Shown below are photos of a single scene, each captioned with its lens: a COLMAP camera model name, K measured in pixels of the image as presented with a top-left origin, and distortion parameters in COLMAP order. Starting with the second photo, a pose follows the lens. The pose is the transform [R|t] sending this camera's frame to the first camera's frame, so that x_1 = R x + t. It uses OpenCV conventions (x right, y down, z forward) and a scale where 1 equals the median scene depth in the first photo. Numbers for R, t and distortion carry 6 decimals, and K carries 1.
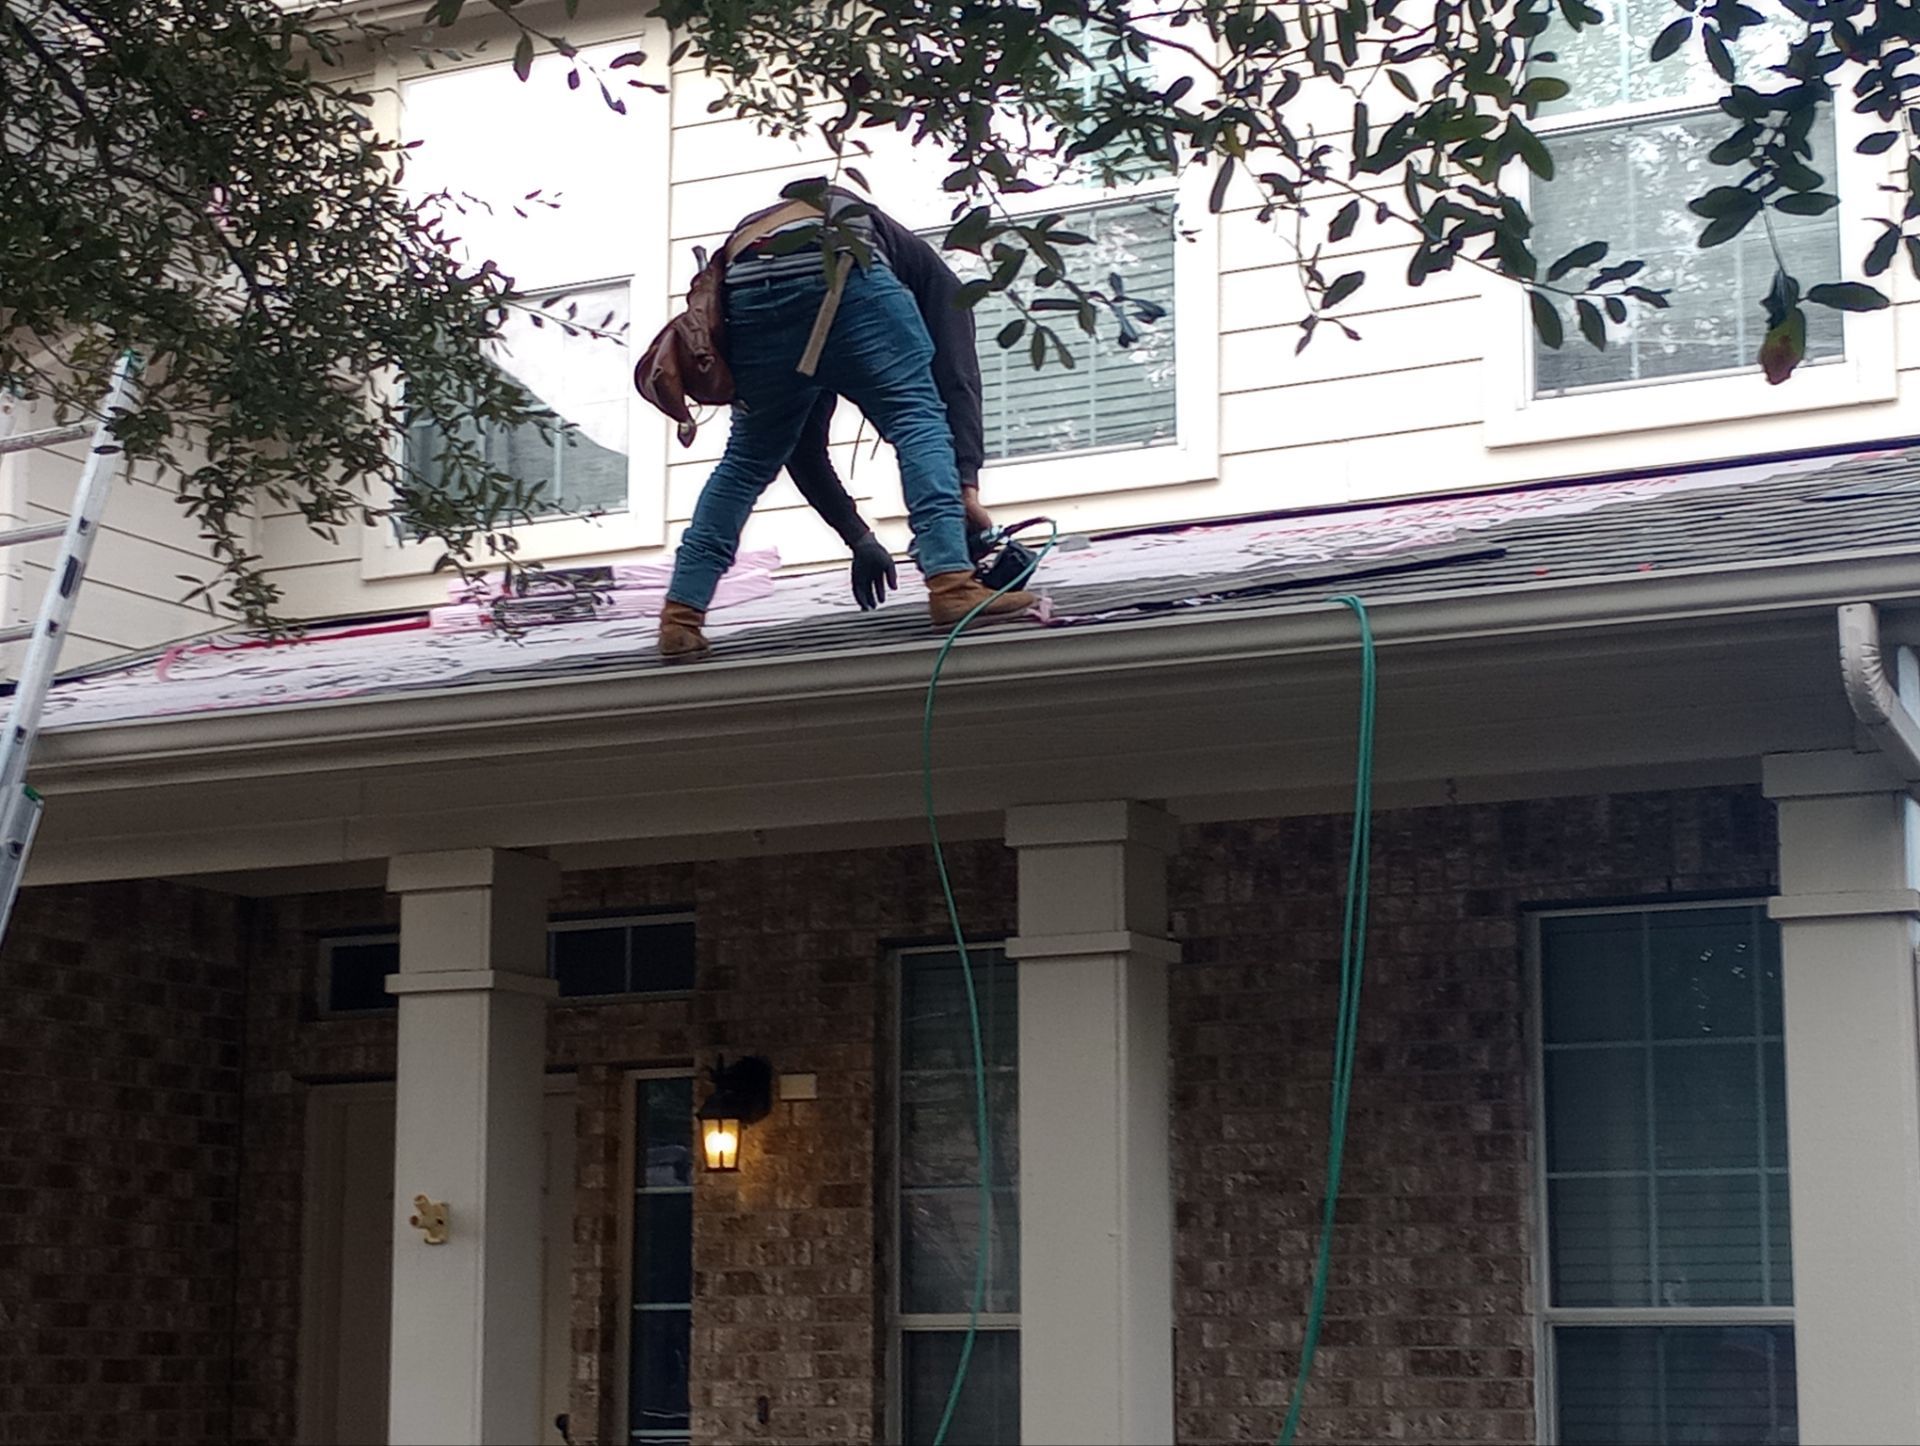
lens RADIAL K [[3772.4, 0, 952.1], [0, 3772.4, 673.3], [0, 0, 1]] dist [0.085649, 0.000000]
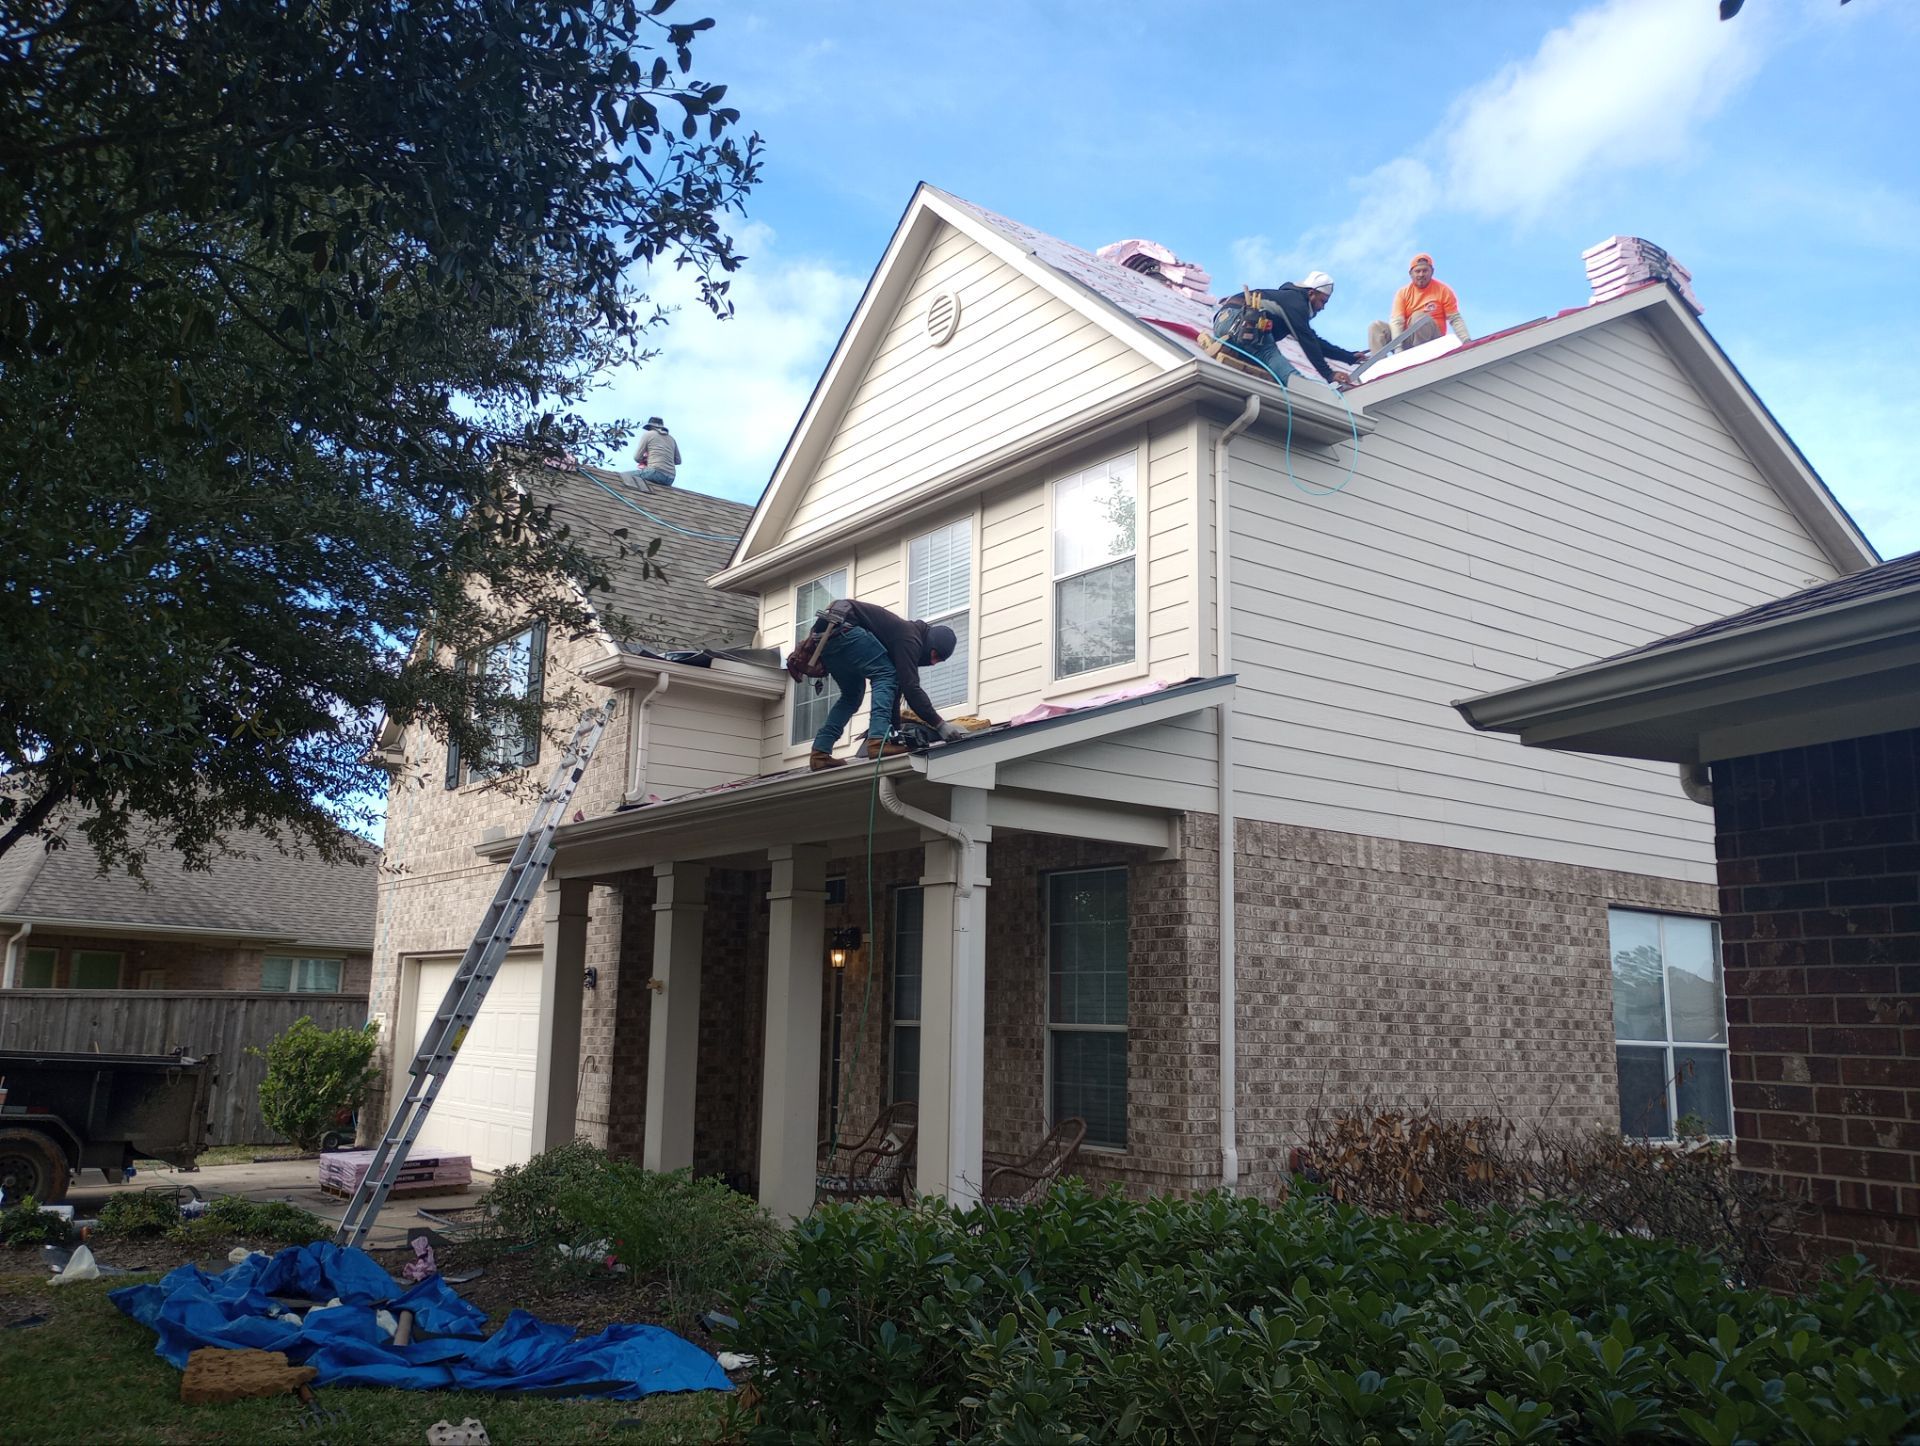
lens RADIAL K [[1577.6, 0, 958.1], [0, 1577.6, 733.8], [0, 0, 1]] dist [0.059576, -0.067827]
pose [[0.893715, -0.059264, -0.444703, 0.595958], [0.058694, 0.998162, -0.015065, -0.021846], [0.444779, -0.012638, 0.895551, -0.019455]]
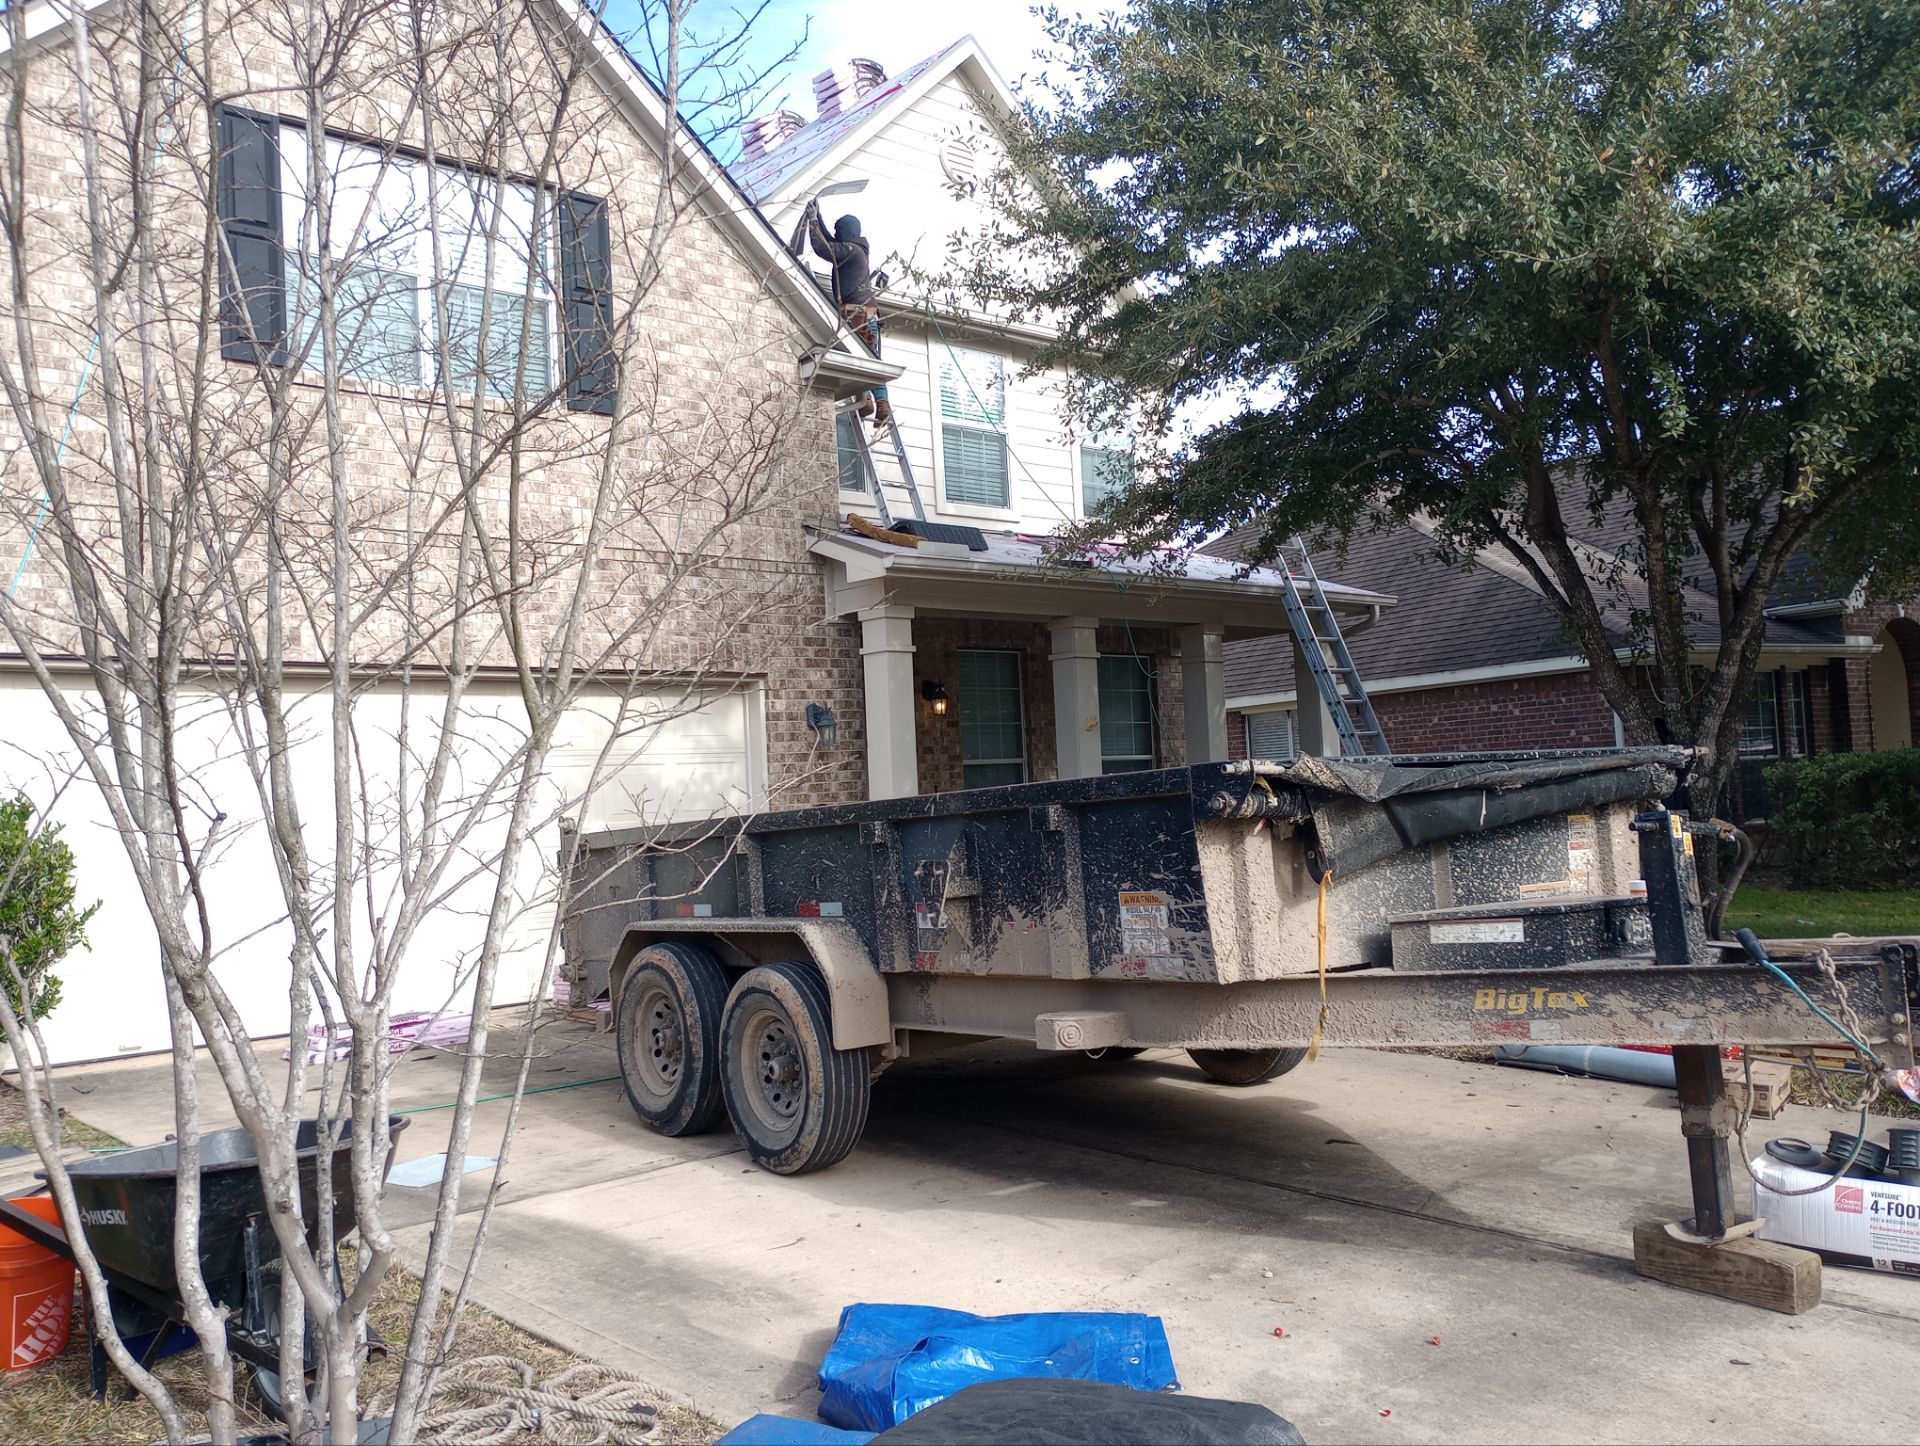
lens RADIAL K [[1594.3, 0, 932.2], [0, 1594.3, 738.1], [0, 0, 1]] dist [0.053129, -0.068923]
pose [[0.359503, 0.022546, 0.932872, -1.416101], [-0.122916, 0.992141, 0.023390, 0.128841], [-0.925013, -0.123074, 0.359449, 0.555649]]
